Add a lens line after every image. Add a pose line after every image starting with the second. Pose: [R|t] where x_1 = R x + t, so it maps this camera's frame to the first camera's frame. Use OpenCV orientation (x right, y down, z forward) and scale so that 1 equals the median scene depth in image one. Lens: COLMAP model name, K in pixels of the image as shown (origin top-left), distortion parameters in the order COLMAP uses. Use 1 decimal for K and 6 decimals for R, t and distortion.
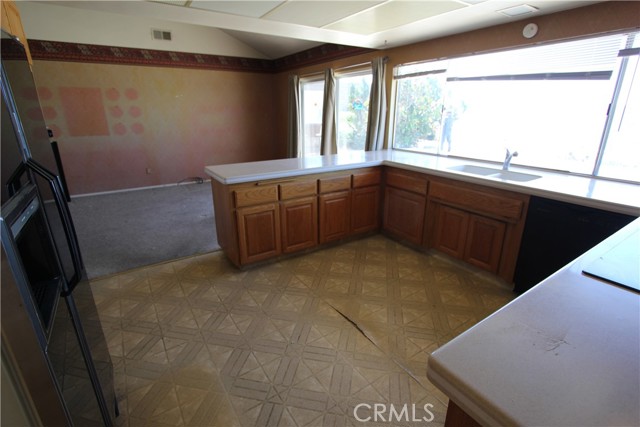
lens RADIAL K [[310.9, 0, 324.6], [0, 310.9, 215.9], [0, 0, 1]] dist [-0.008007, 0.001276]
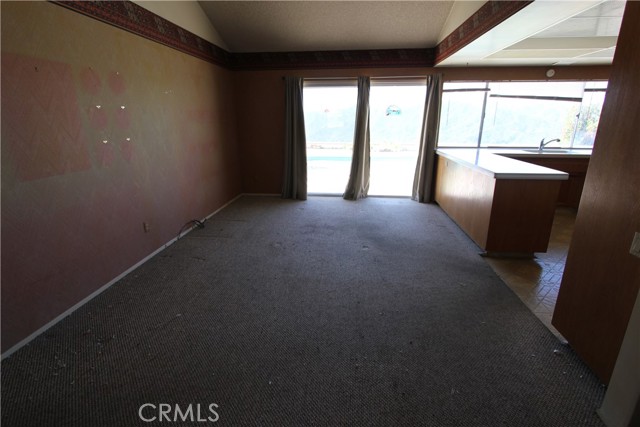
lens RADIAL K [[307.1, 0, 322.2], [0, 307.1, 209.5], [0, 0, 1]] dist [-0.016542, 0.001498]
pose [[0.618856, -0.225261, 0.752512, -1.319034], [0.254958, 0.963735, 0.078815, -0.234660], [-0.742976, 0.143084, 0.653845, 0.723532]]
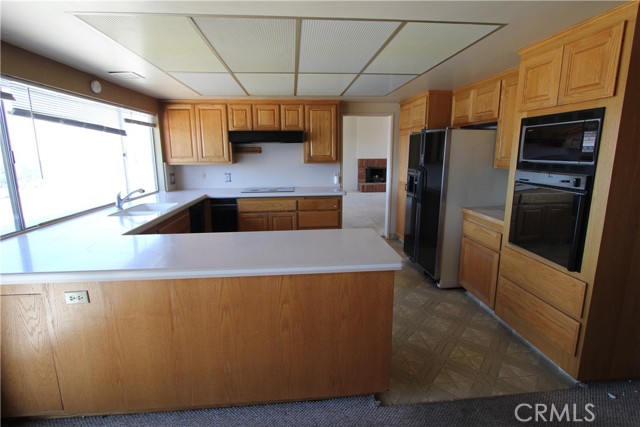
lens RADIAL K [[307.1, 0, 322.2], [0, 307.1, 209.5], [0, 0, 1]] dist [-0.016542, 0.001498]
pose [[-0.884154, -0.081320, 0.460063, -0.451724], [0.155576, 0.877285, 0.454055, -0.446527], [-0.440530, 0.473030, -0.763004, 1.288119]]
